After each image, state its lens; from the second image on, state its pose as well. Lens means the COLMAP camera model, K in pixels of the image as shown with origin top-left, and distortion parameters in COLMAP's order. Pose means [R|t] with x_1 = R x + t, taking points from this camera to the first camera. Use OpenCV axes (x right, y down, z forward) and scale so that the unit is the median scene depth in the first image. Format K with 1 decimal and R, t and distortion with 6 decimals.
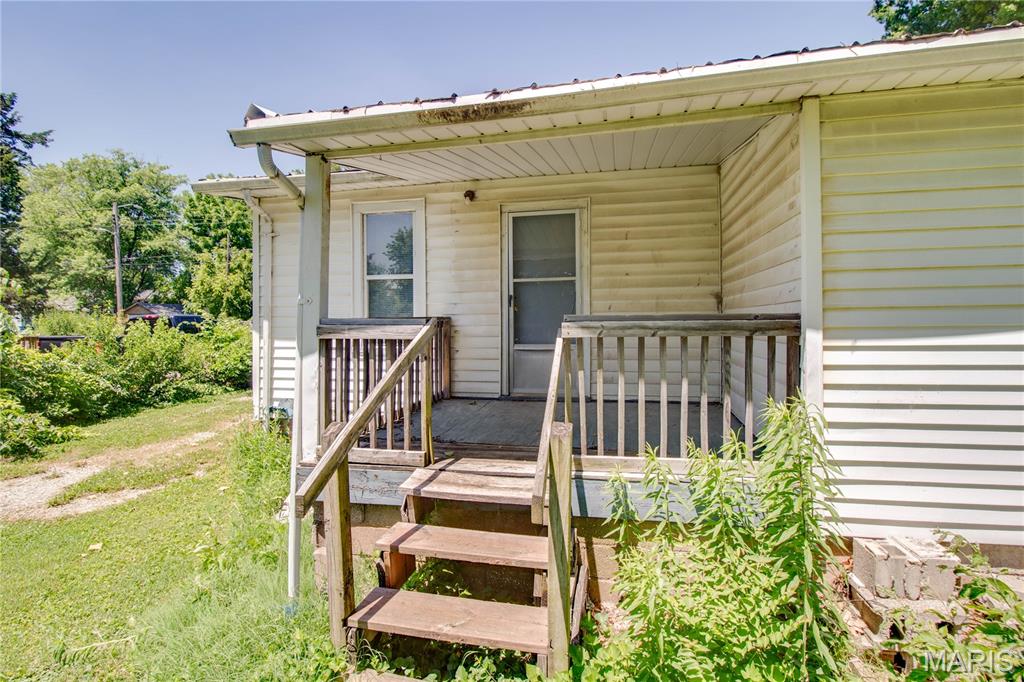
lens RADIAL K [[478.2, 0, 511.6], [0, 478.2, 327.7], [0, 0, 1]] dist [-0.007937, -0.007596]
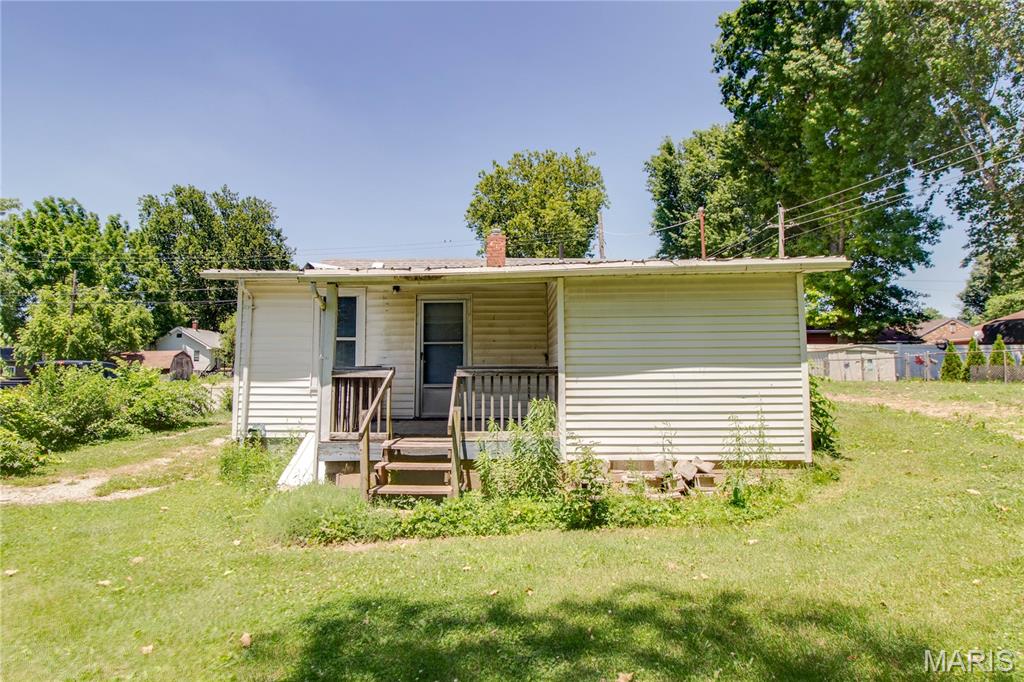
lens RADIAL K [[514.4, 0, 482.8], [0, 514.4, 336.8], [0, 0, 1]] dist [-0.001436, -0.006103]
pose [[0.985321, 0.018089, 0.169749, -0.089947], [-0.004560, 0.996804, -0.079751, 0.013709], [-0.170650, 0.077807, 0.982255, -0.679564]]
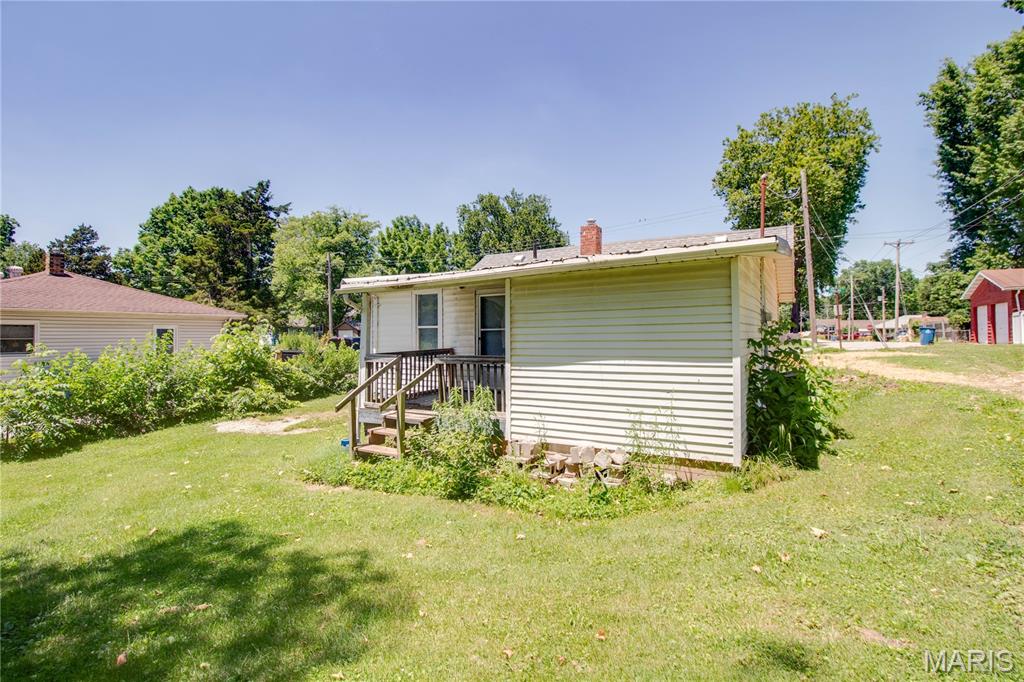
lens RADIAL K [[446.9, 0, 528.0], [0, 446.9, 334.0], [0, 0, 1]] dist [-0.012410, -0.003067]
pose [[0.959295, -0.001966, -0.282398, 0.674134], [-0.000752, 0.999954, -0.009516, -0.063172], [0.282404, 0.009341, 0.959250, -0.653483]]
